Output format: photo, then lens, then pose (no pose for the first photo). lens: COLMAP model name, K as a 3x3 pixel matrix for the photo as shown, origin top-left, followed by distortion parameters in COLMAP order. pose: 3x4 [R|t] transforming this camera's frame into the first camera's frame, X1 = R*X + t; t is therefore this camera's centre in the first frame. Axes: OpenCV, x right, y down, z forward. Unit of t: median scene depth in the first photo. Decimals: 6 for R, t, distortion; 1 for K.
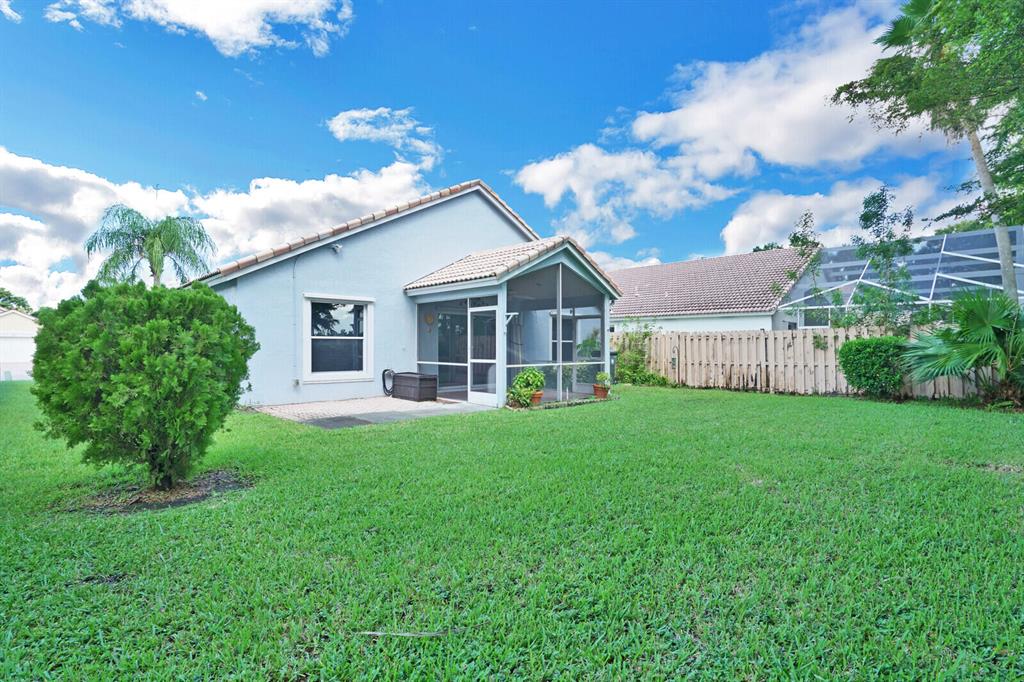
lens RADIAL K [[514.3, 0, 512.0], [0, 514.3, 341.0], [0, 0, 1]] dist [-0.042458, 0.000439]
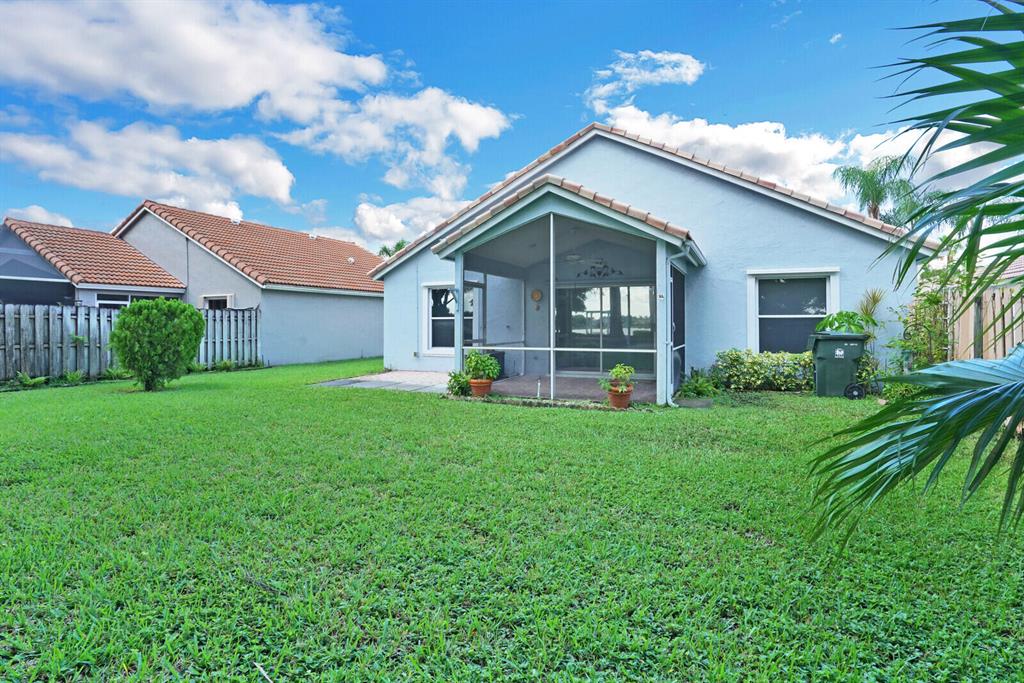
lens RADIAL K [[514.3, 0, 512.0], [0, 514.3, 341.5], [0, 0, 1]] dist [-0.042458, 0.000439]
pose [[0.361031, 0.026138, -0.932187, 0.688128], [0.010129, 0.999438, 0.031946, 0.007975], [0.932499, -0.020975, 0.360564, 0.603865]]
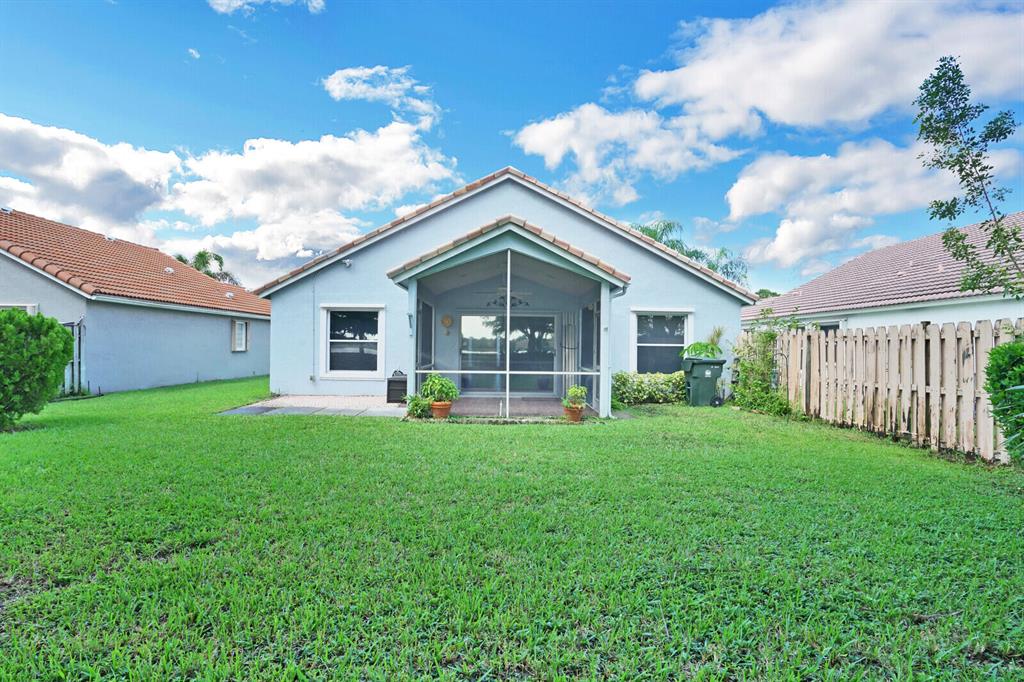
lens RADIAL K [[492.9, 0, 505.1], [0, 492.9, 364.3], [0, 0, 1]] dist [-0.032411, 0.000936]
pose [[0.714611, 0.030222, -0.698869, 0.577896], [-0.004514, 0.999245, 0.038596, 0.000873], [0.699508, -0.024426, 0.714207, 0.383535]]
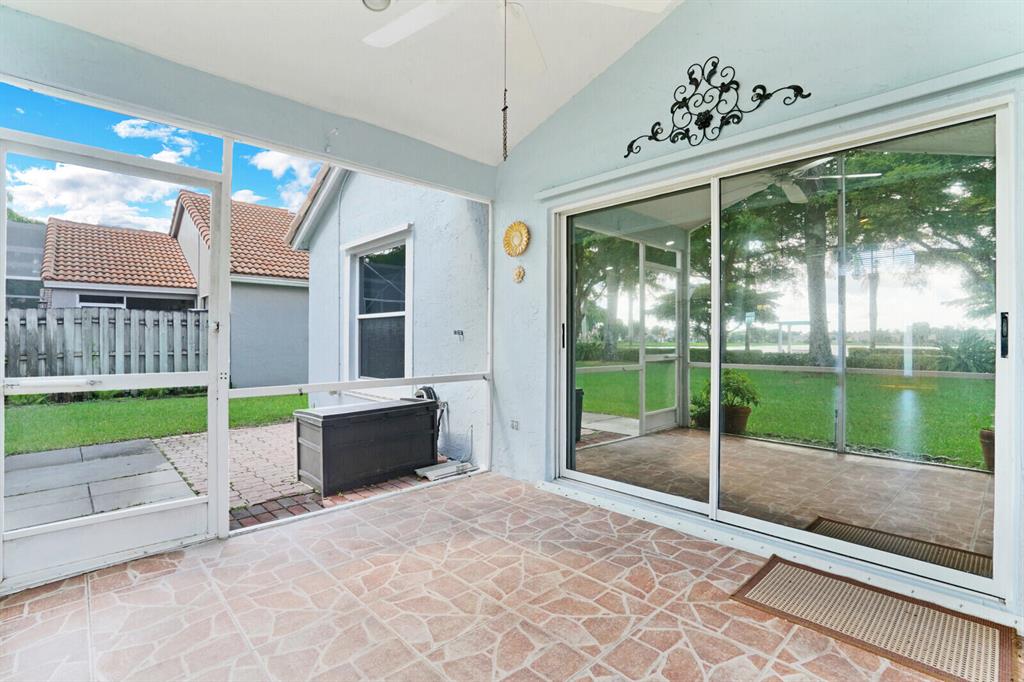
lens RADIAL K [[476.6, 0, 512.0], [0, 476.6, 341.0], [0, 0, 1]] dist [-0.056412, 0.021674]
pose [[-0.022666, -0.000804, -0.999743, 0.123016], [0.002165, 0.999997, -0.000853, 0.016698], [0.999741, -0.002184, -0.022665, 0.984683]]
